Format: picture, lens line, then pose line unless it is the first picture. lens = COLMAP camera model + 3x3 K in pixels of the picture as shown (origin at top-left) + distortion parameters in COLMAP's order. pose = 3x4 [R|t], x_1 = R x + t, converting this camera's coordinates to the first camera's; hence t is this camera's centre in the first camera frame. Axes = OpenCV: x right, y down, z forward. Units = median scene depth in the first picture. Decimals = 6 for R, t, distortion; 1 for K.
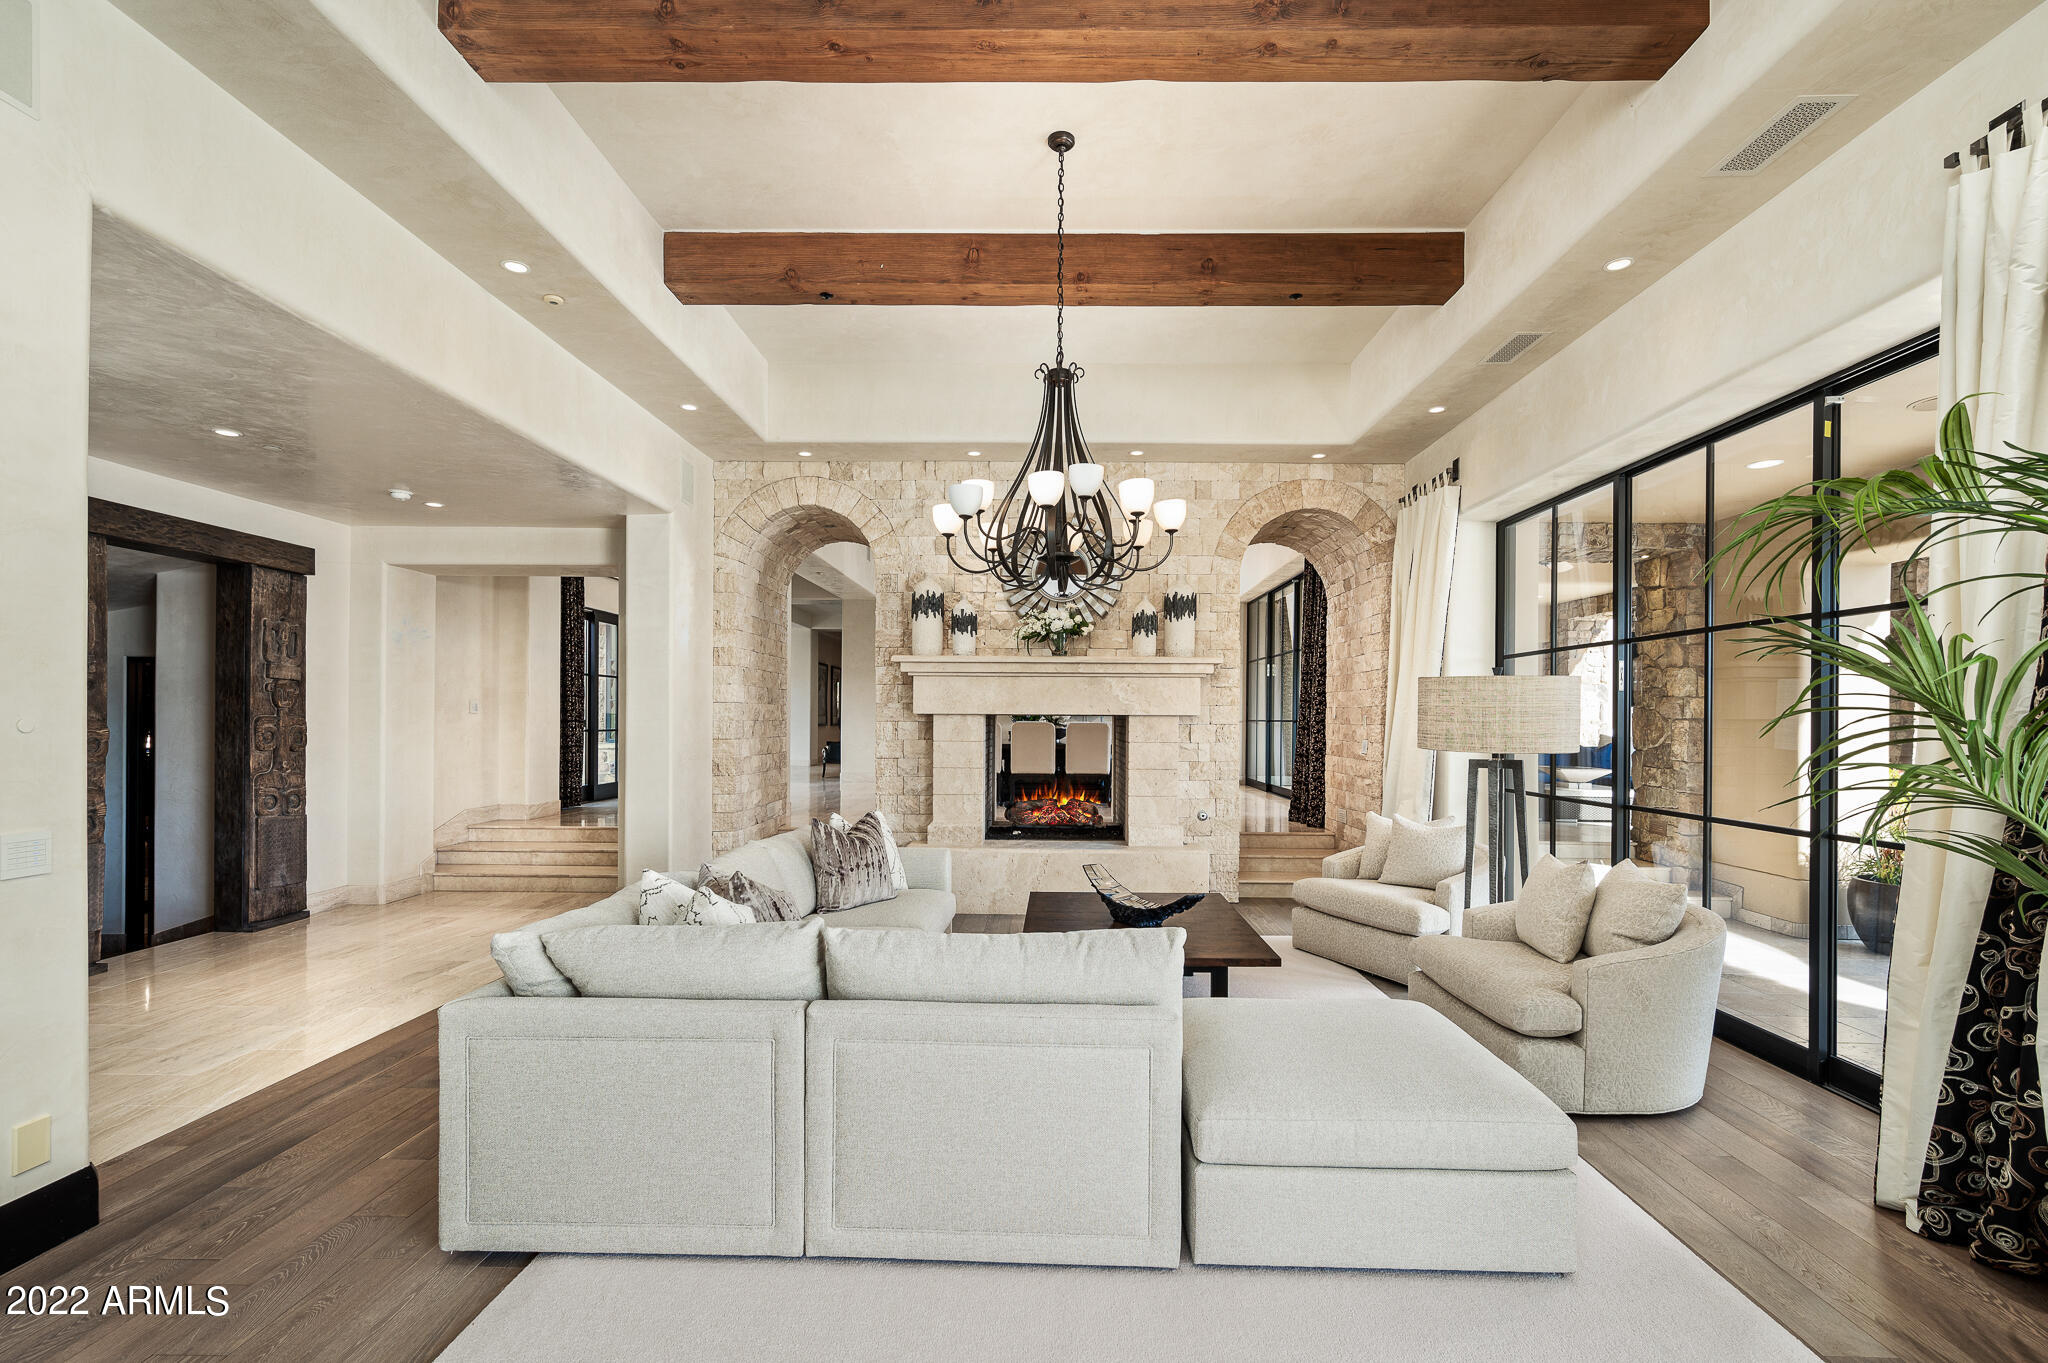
lens RADIAL K [[910.9, 0, 1042.8], [0, 910.9, 719.4], [0, 0, 1]] dist [0.000148, -0.000242]
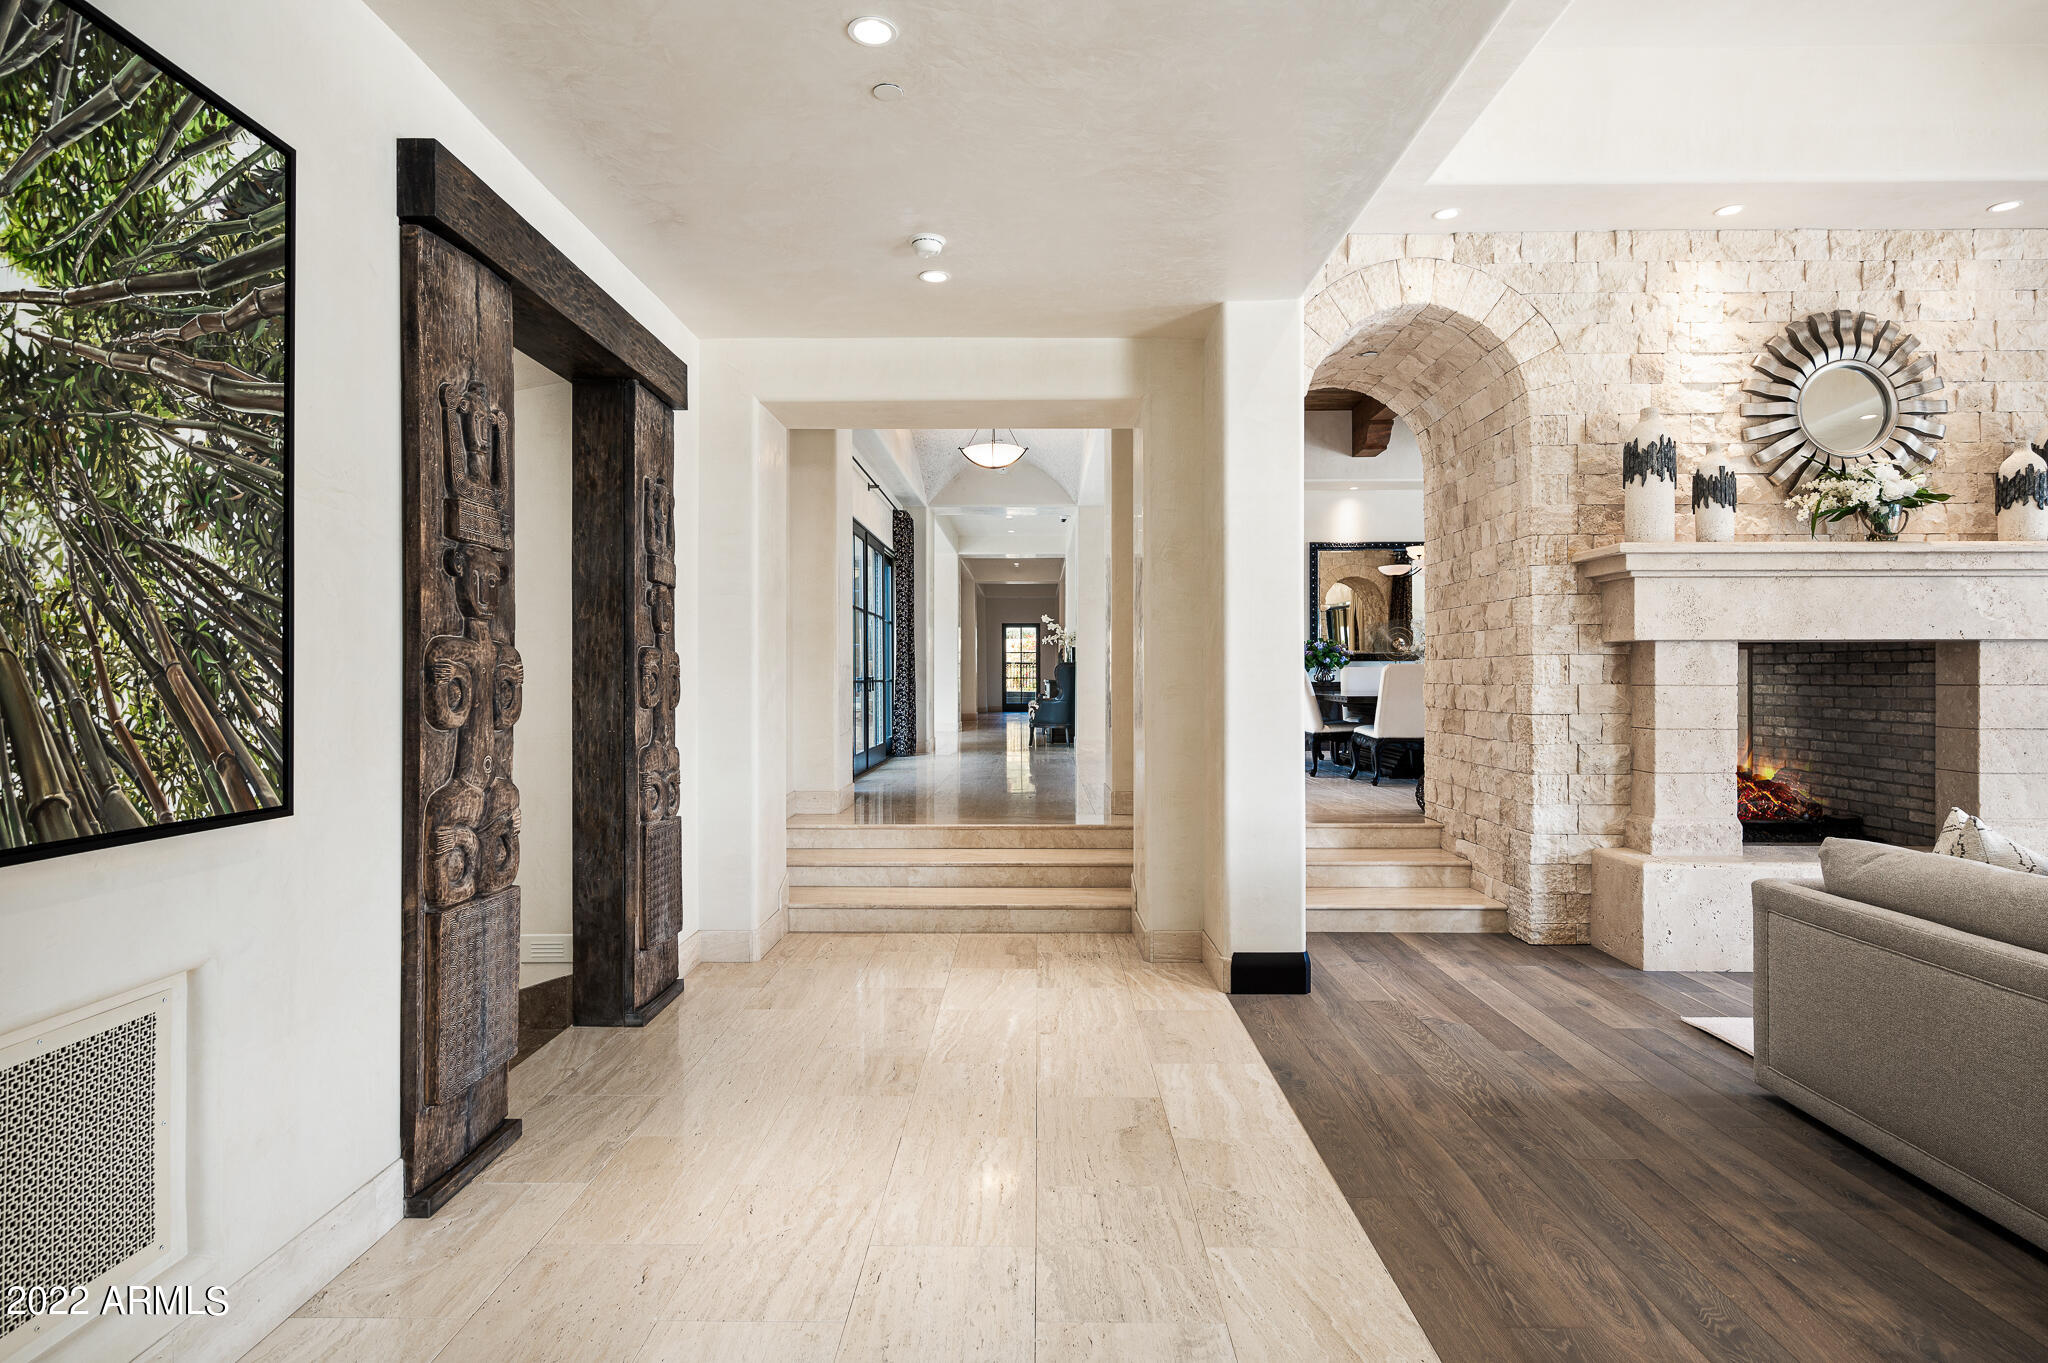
lens RADIAL K [[1046.1, 0, 1022.0], [0, 1046.1, 683.0], [0, 0, 1]] dist [0.002182, -0.000015]
pose [[0.999967, -0.008094, -0.001164, -0.542926], [0.008098, 0.999960, 0.003739, 0.016049], [0.001134, -0.003749, 0.999992, 0.300094]]
